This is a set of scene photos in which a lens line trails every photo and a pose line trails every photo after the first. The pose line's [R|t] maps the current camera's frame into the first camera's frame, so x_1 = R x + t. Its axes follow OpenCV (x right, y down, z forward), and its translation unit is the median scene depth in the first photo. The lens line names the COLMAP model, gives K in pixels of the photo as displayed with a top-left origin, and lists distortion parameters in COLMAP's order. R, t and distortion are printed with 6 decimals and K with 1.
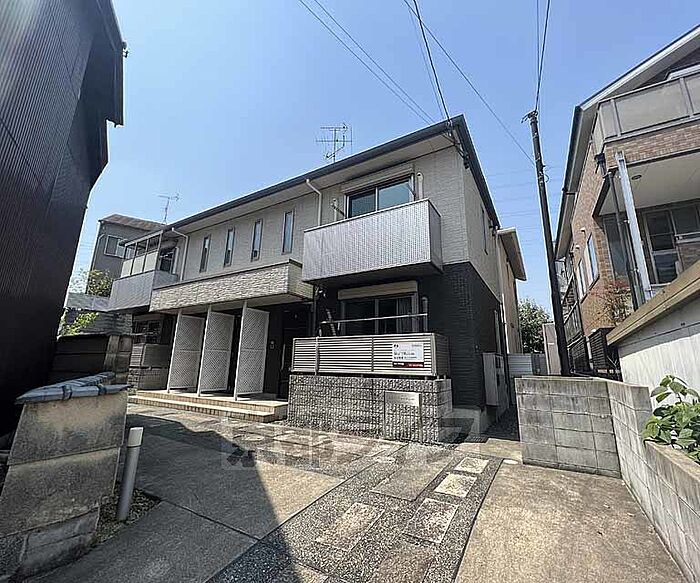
lens RADIAL K [[308.9, 0, 360.9], [0, 308.9, 293.7], [0, 0, 1]] dist [-0.003264, 0.001640]
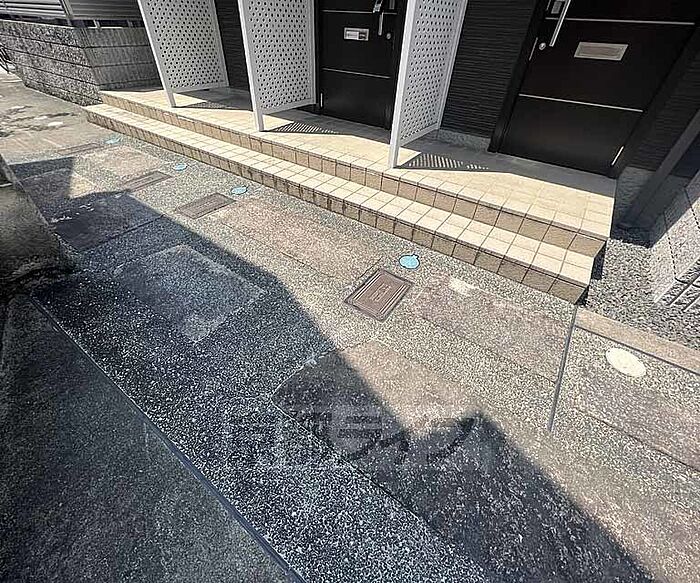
lens RADIAL K [[308.9, 0, 347.6], [0, 308.9, 290.5], [0, 0, 1]] dist [-0.003264, 0.001640]
pose [[0.995821, 0.070179, -0.058445, -0.454134], [0.007291, 0.576812, 0.816844, 0.168025], [0.091037, -0.813857, 0.573890, 0.753419]]
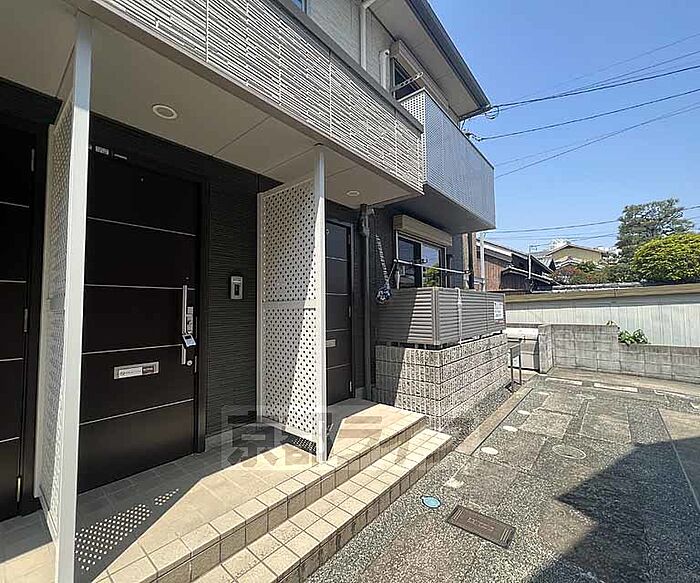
lens RADIAL K [[308.9, 0, 348.5], [0, 308.9, 293.0], [0, 0, 1]] dist [-0.003264, 0.001640]
pose [[0.177457, 0.034554, 0.983522, -0.766967], [-0.208948, 0.977921, 0.003343, 0.182198], [-0.961691, -0.206098, 0.180759, 1.015195]]
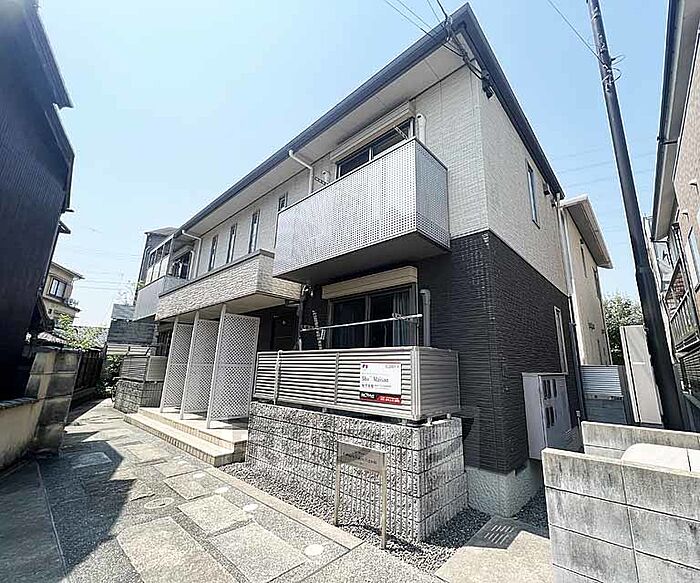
lens RADIAL K [[308.9, 0, 379.3], [0, 308.9, 293.5], [0, 0, 1]] dist [-0.003264, 0.001640]
pose [[0.984077, -0.041861, -0.172744, 0.204683], [0.040118, 0.999103, -0.013570, 0.022504], [0.173157, 0.006424, 0.984873, 0.297193]]
